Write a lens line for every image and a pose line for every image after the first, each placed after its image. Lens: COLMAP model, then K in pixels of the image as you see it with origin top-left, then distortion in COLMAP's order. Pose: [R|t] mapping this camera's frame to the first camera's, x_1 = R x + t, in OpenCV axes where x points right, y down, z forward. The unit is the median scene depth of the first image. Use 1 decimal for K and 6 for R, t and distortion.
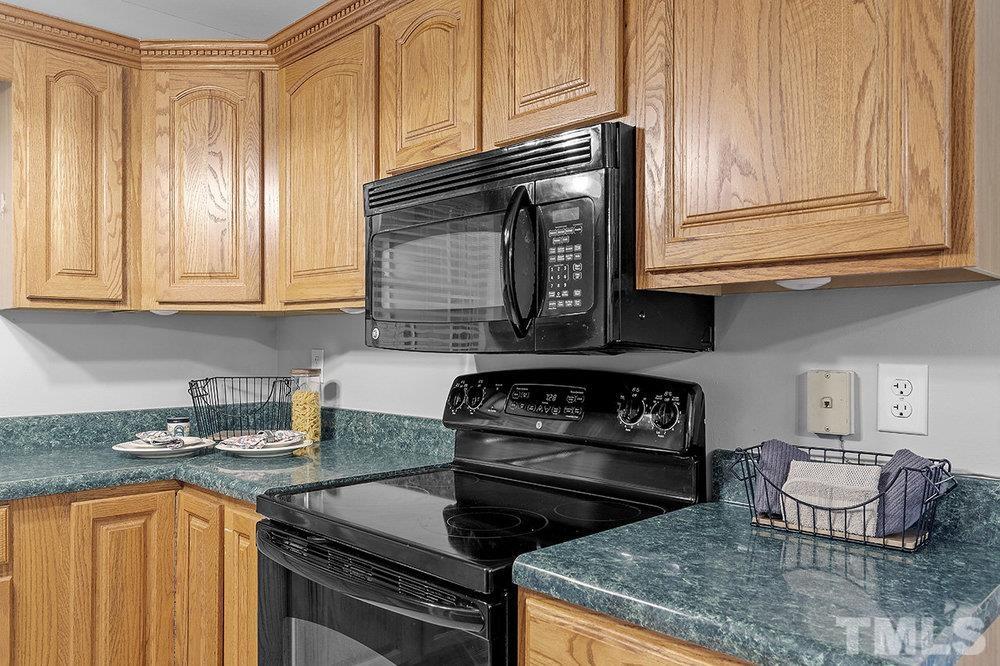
lens RADIAL K [[735.3, 0, 504.7], [0, 735.3, 339.7], [0, 0, 1]] dist [-0.003815, -0.003748]
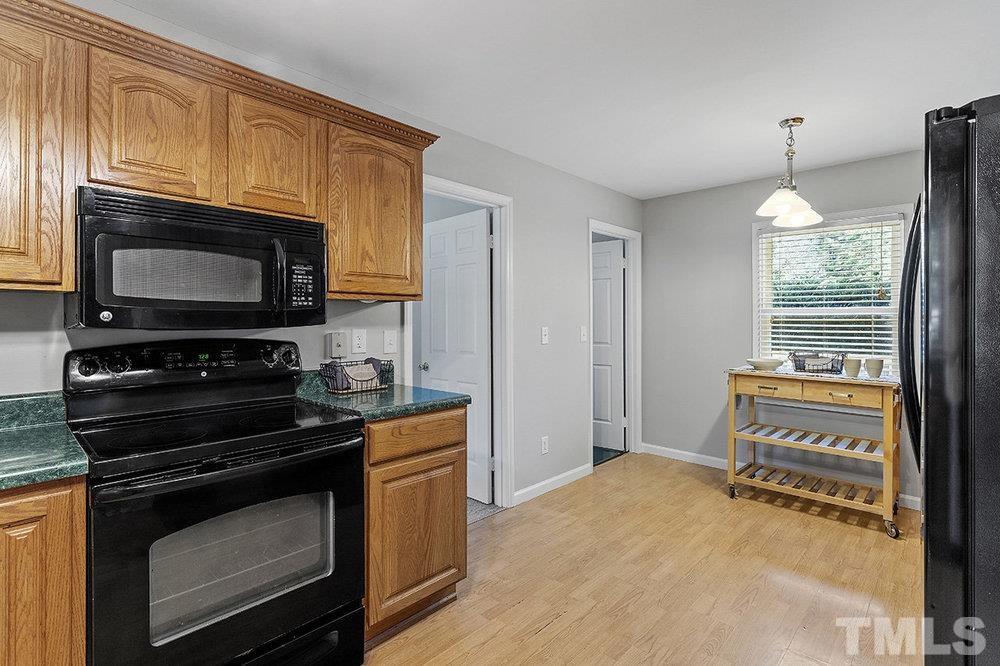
lens RADIAL K [[486.1, 0, 501.1], [0, 486.1, 316.8], [0, 0, 1]] dist [0.008778, 0.000550]
pose [[-0.037396, 0.004792, 0.999289, -1.300571], [-0.002507, 0.999985, -0.004889, -0.006135], [-0.999297, -0.002688, -0.037383, 0.495243]]
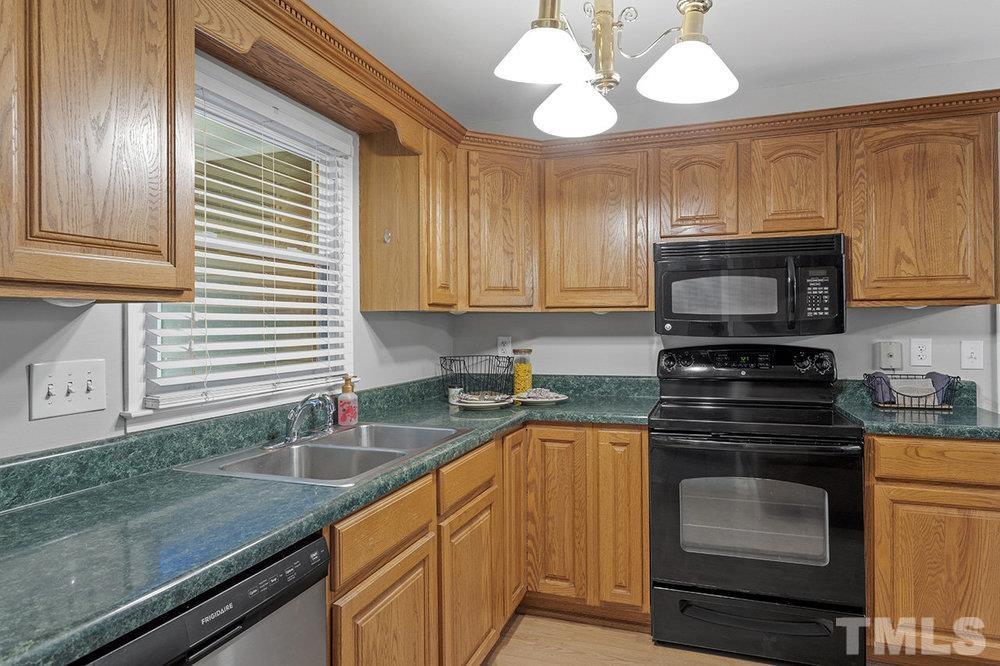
lens RADIAL K [[605.0, 0, 494.3], [0, 605.0, 324.1], [0, 0, 1]] dist [-0.006156, 0.001268]
pose [[0.900288, -0.007735, 0.435227, -1.563646], [0.007230, 0.999970, 0.002817, -0.029422], [-0.435236, 0.000611, 0.900316, -0.196421]]
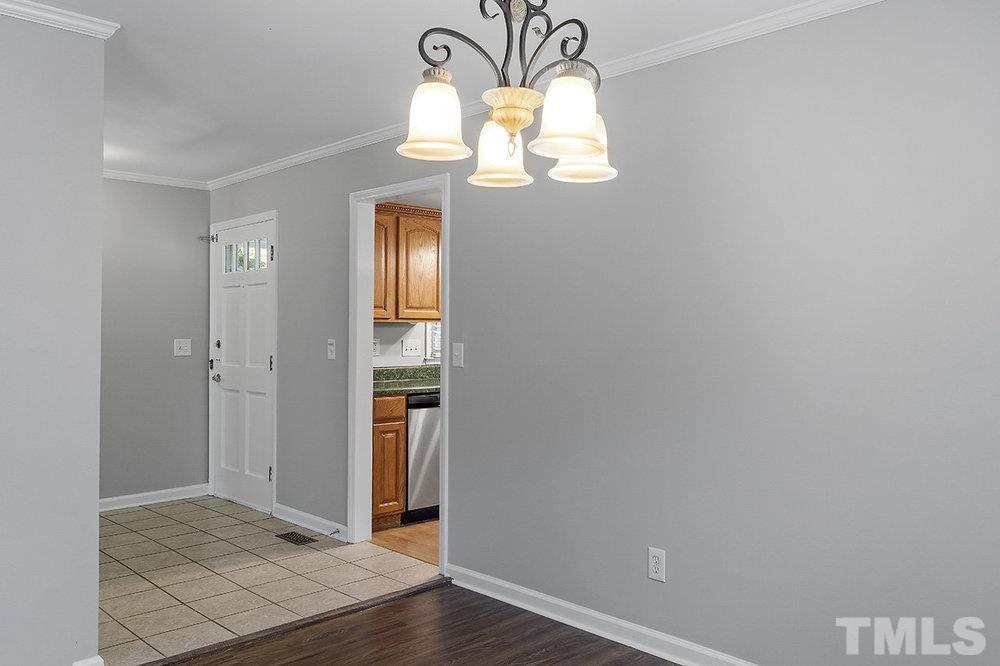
lens RADIAL K [[797.3, 0, 501.7], [0, 797.3, 334.9], [0, 0, 1]] dist [-0.000682, 0.000223]
pose [[0.999968, -0.005269, -0.005945, -1.238690], [0.005255, 0.999983, -0.002392, 0.016294], [0.005957, 0.002360, 0.999979, -3.380687]]
